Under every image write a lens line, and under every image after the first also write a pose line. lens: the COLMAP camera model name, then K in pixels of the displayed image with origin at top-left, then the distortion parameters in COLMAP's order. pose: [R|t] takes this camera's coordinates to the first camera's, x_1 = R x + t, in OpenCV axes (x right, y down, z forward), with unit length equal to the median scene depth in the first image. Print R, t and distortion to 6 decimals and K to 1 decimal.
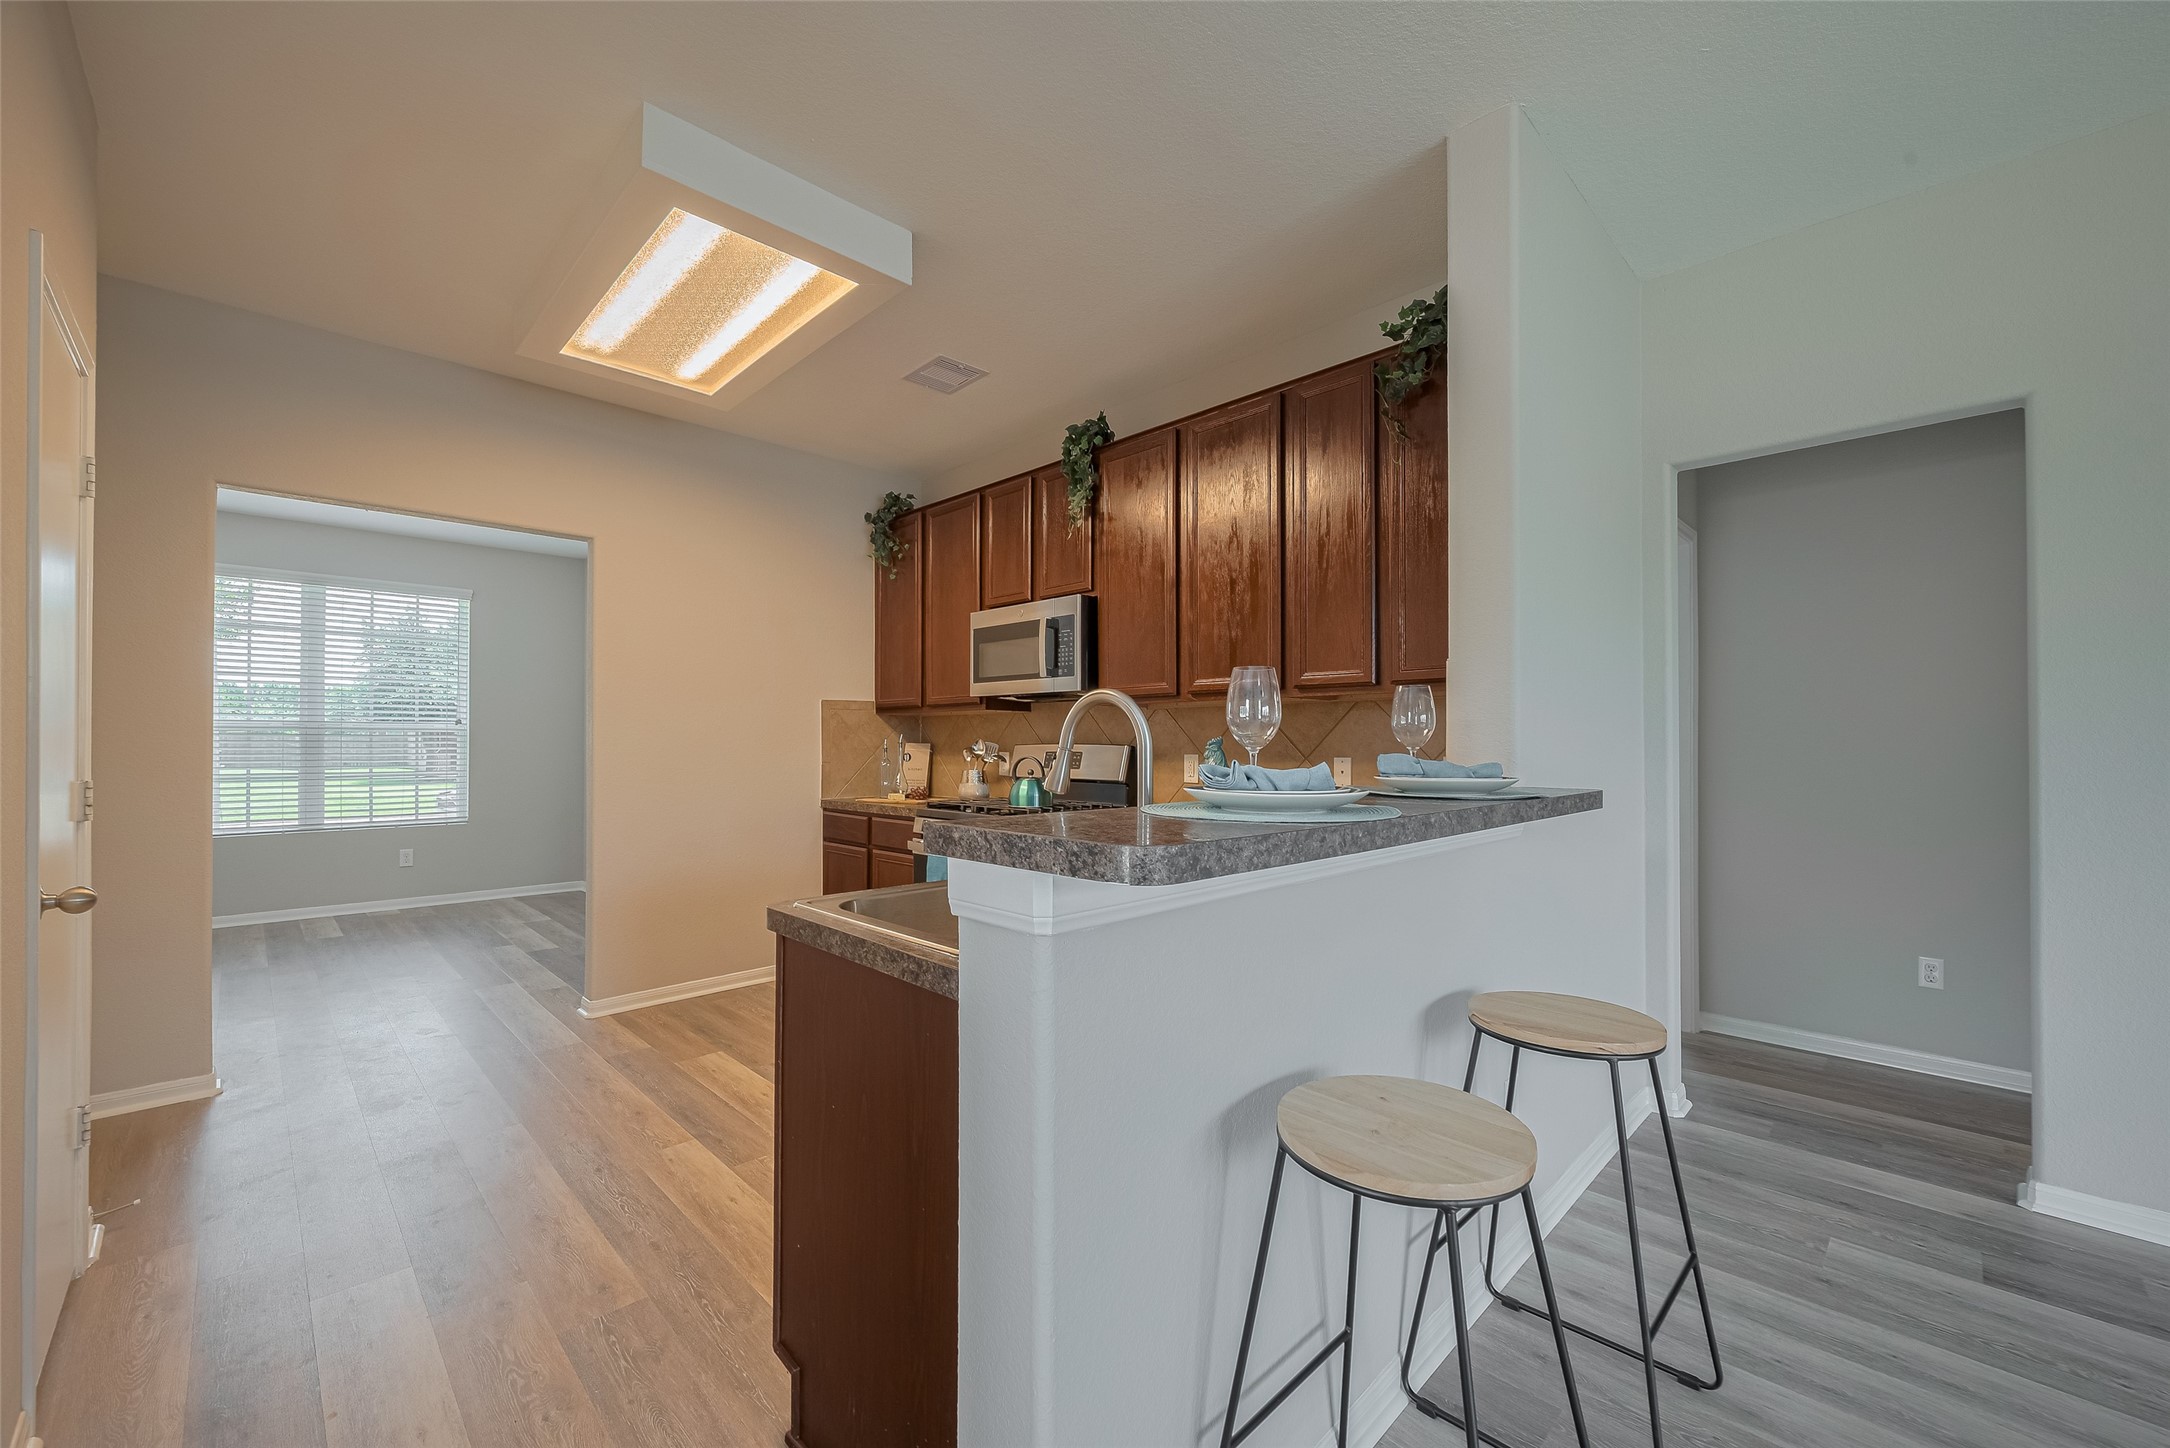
lens RADIAL K [[865.3, 0, 1085.3], [0, 865.3, 736.2], [0, 0, 1]] dist [-0.000756, 0.000082]
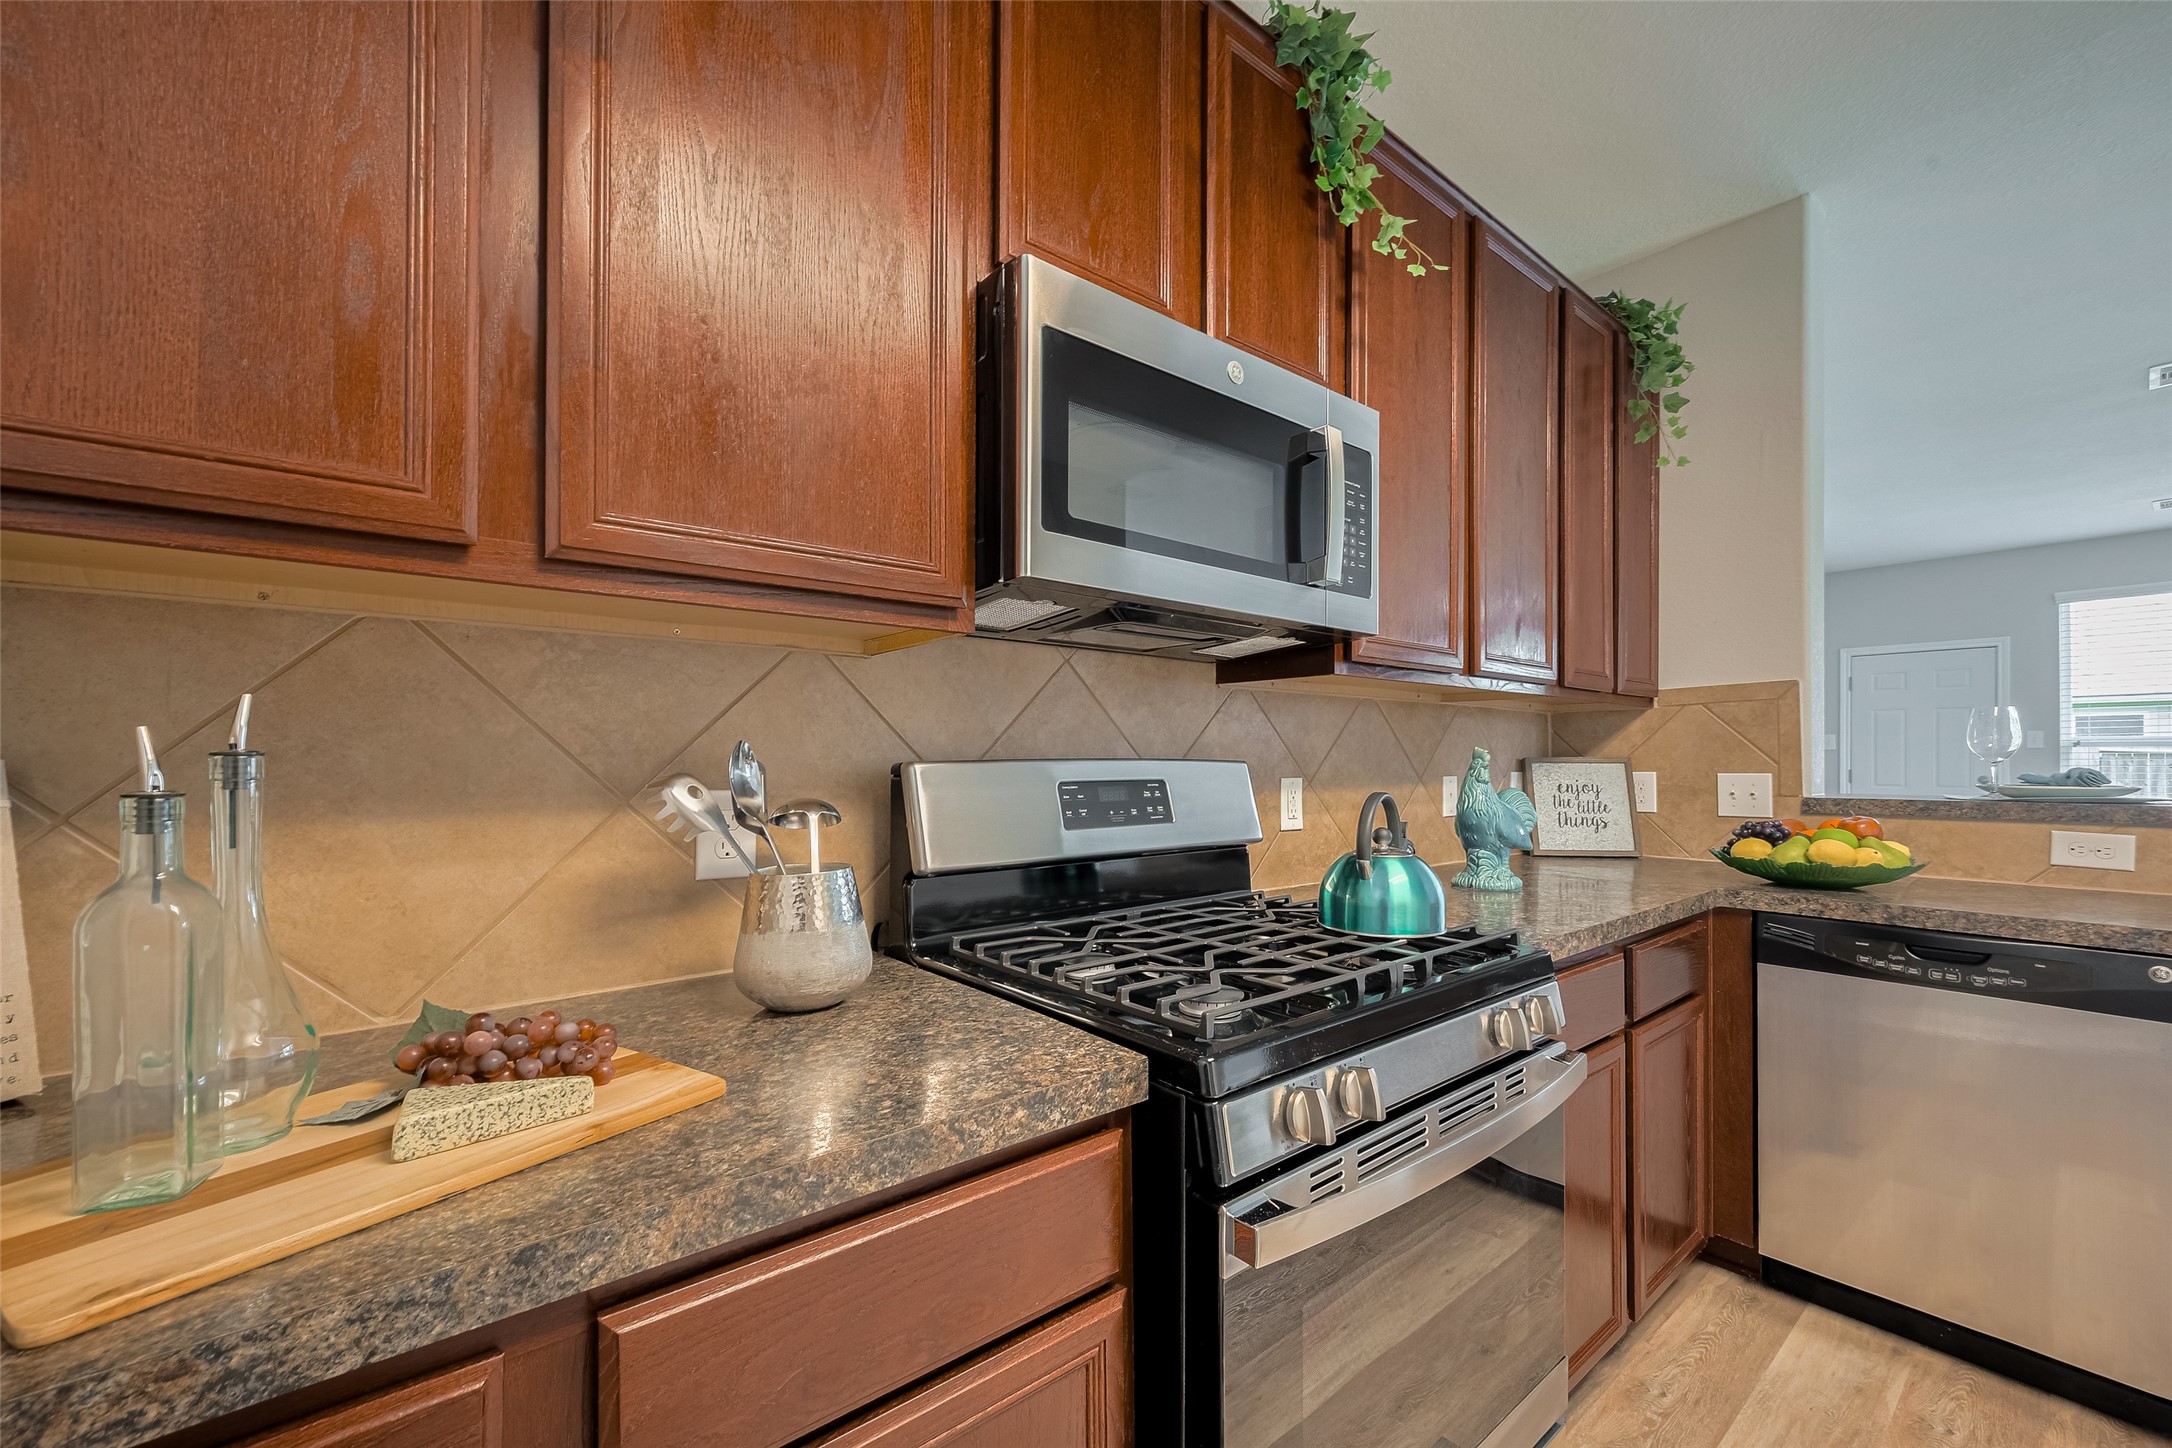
lens RADIAL K [[866.1, 0, 1086.3], [0, 866.1, 736.2], [0, 0, 1]] dist [-0.000756, 0.000082]
pose [[0.083457, 0.025976, 0.996173, -0.363911], [-0.007936, 0.999646, -0.025402, 0.007731], [-0.996480, -0.005785, 0.083634, 0.900606]]
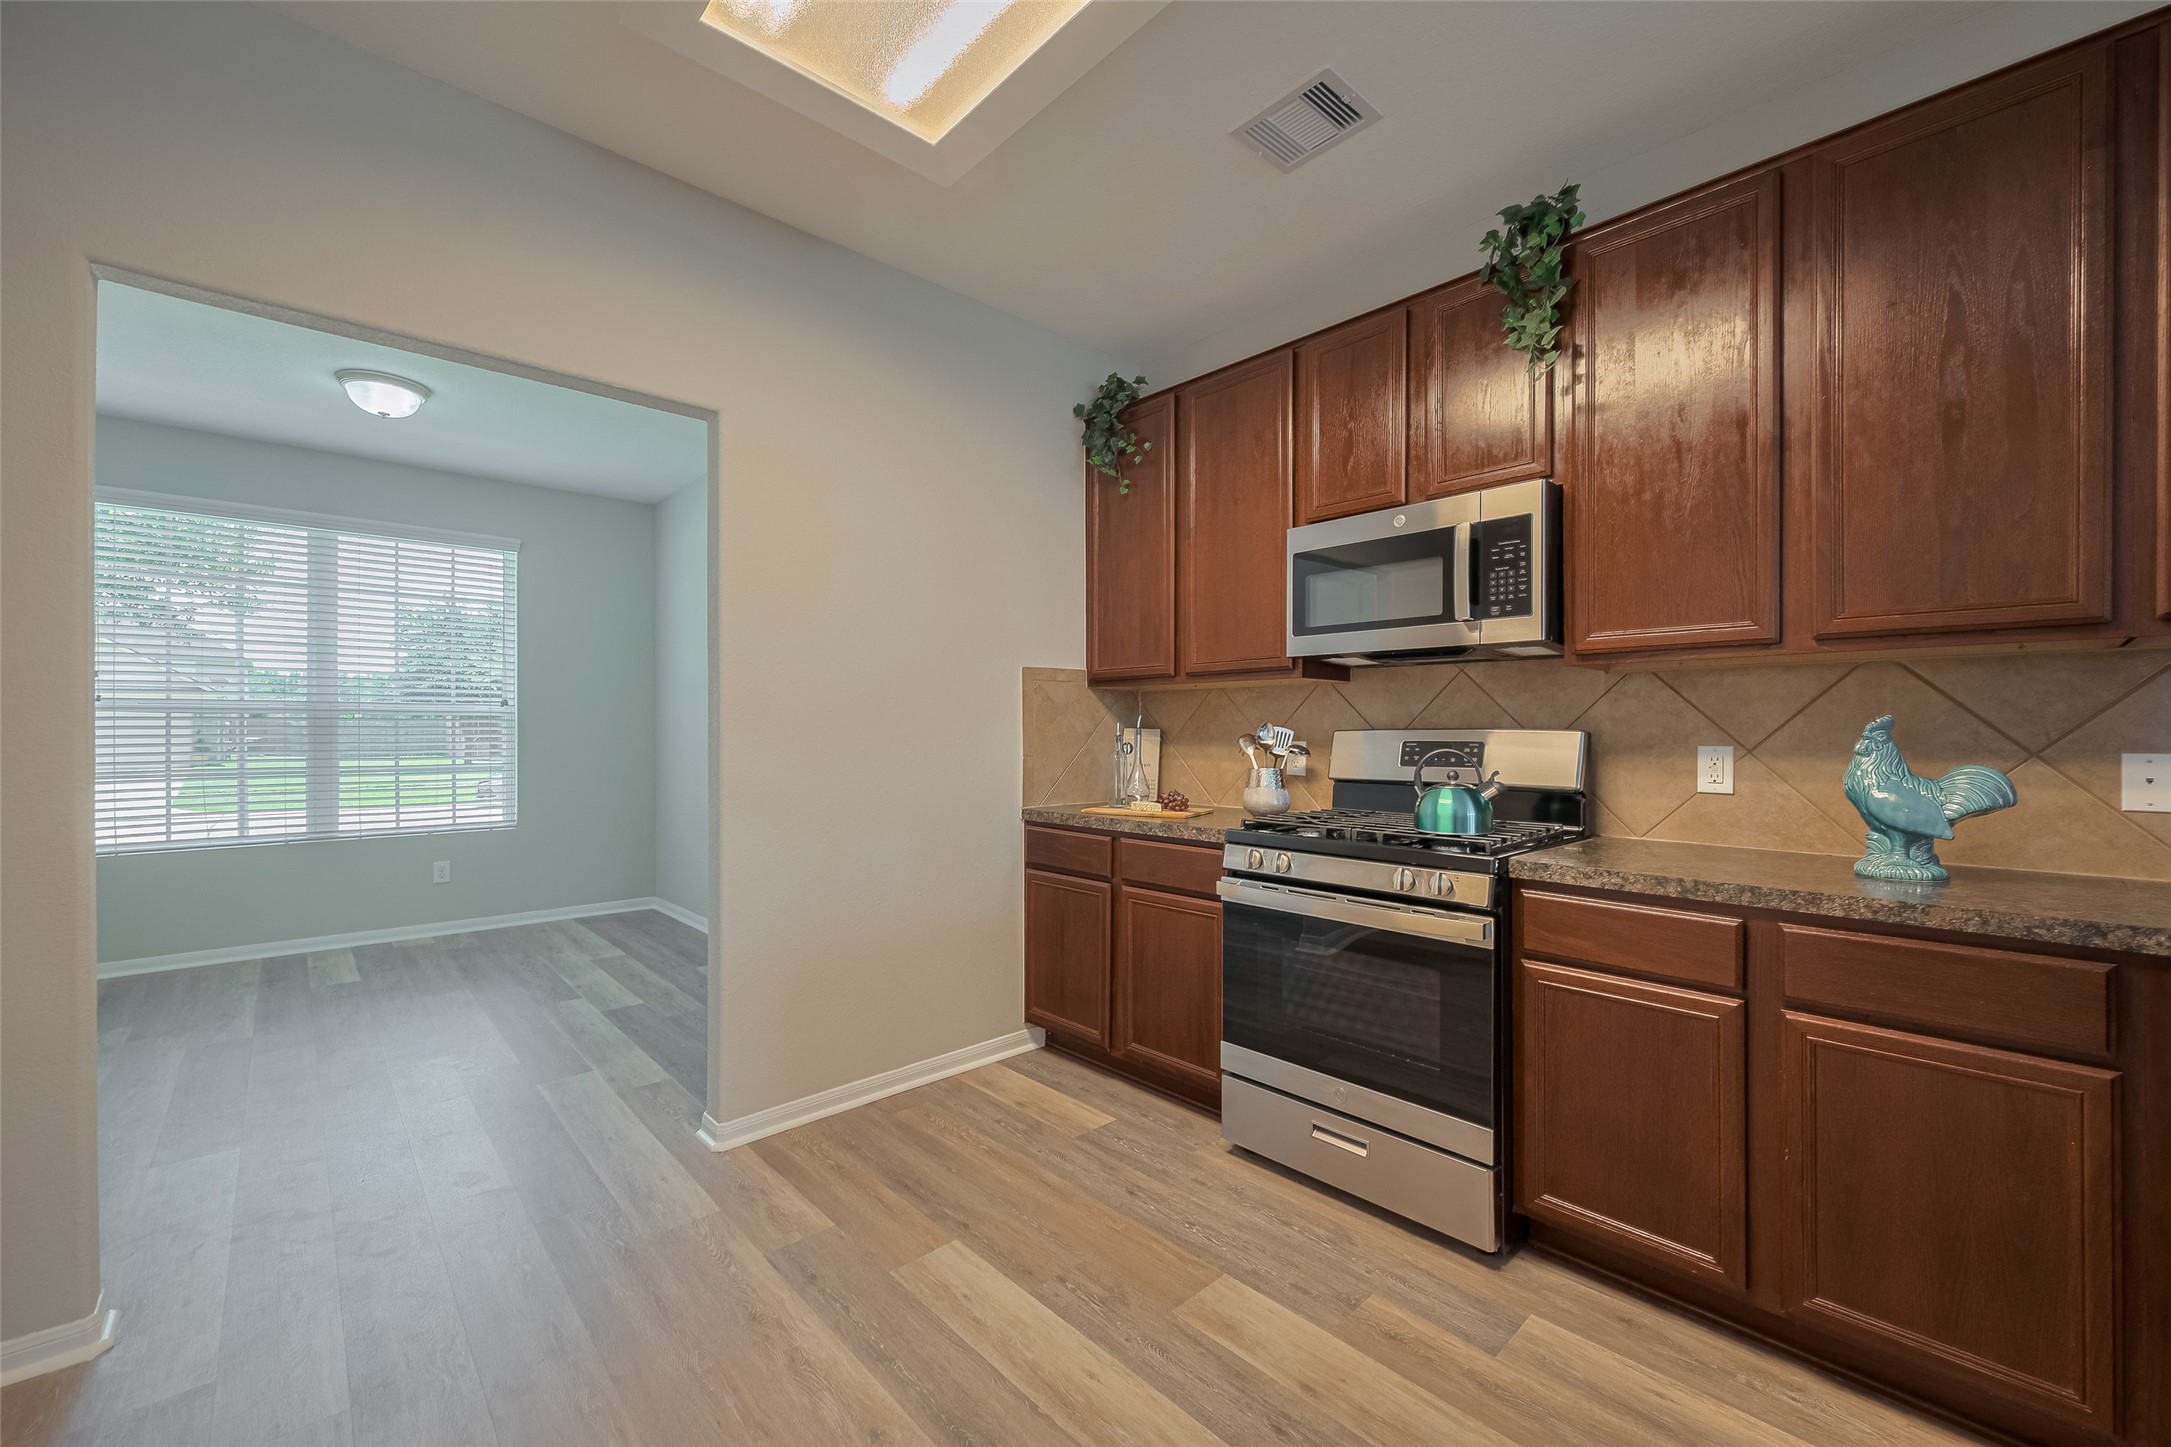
lens RADIAL K [[846.8, 0, 1092.6], [0, 846.8, 733.4], [0, 0, 1]] dist [-0.000871, -0.000235]
pose [[0.999919, 0.000240, -0.012707, -0.254787], [-0.000095, 0.999935, 0.011394, 0.004492], [0.012709, -0.011392, 0.999854, 0.333410]]
